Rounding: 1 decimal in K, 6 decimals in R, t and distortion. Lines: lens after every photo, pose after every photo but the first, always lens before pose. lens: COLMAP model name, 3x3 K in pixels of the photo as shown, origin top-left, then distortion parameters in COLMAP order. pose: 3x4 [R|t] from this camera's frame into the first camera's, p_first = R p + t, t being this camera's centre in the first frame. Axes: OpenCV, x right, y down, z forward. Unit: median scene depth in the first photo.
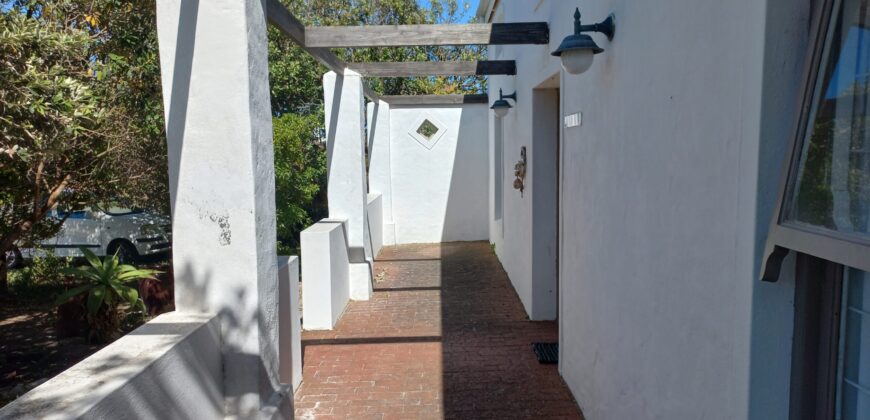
lens RADIAL K [[613.8, 0, 435.0], [0, 613.8, 210.0], [0, 0, 1]] dist [0.034327, -0.001585]
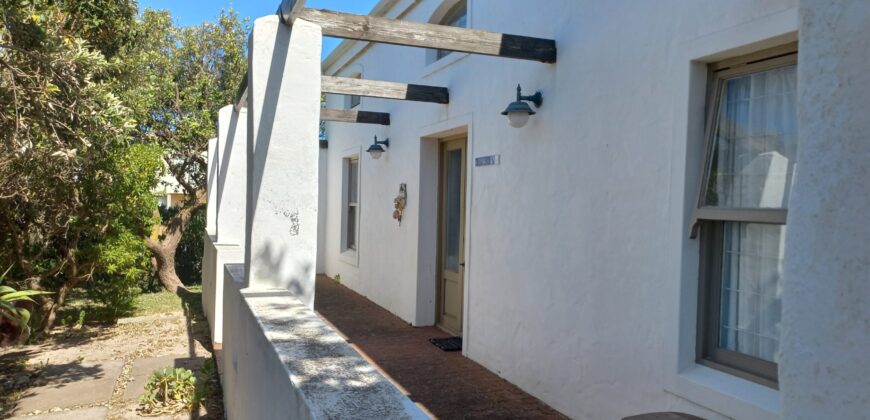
lens RADIAL K [[598.4, 0, 435.0], [0, 598.4, 210.0], [0, 0, 1]] dist [0.071246, 0.000211]
pose [[0.936740, 0.034407, 0.348331, -0.334015], [-0.006624, 0.996721, -0.080639, 0.068903], [-0.349963, 0.073230, 0.933897, -0.192427]]
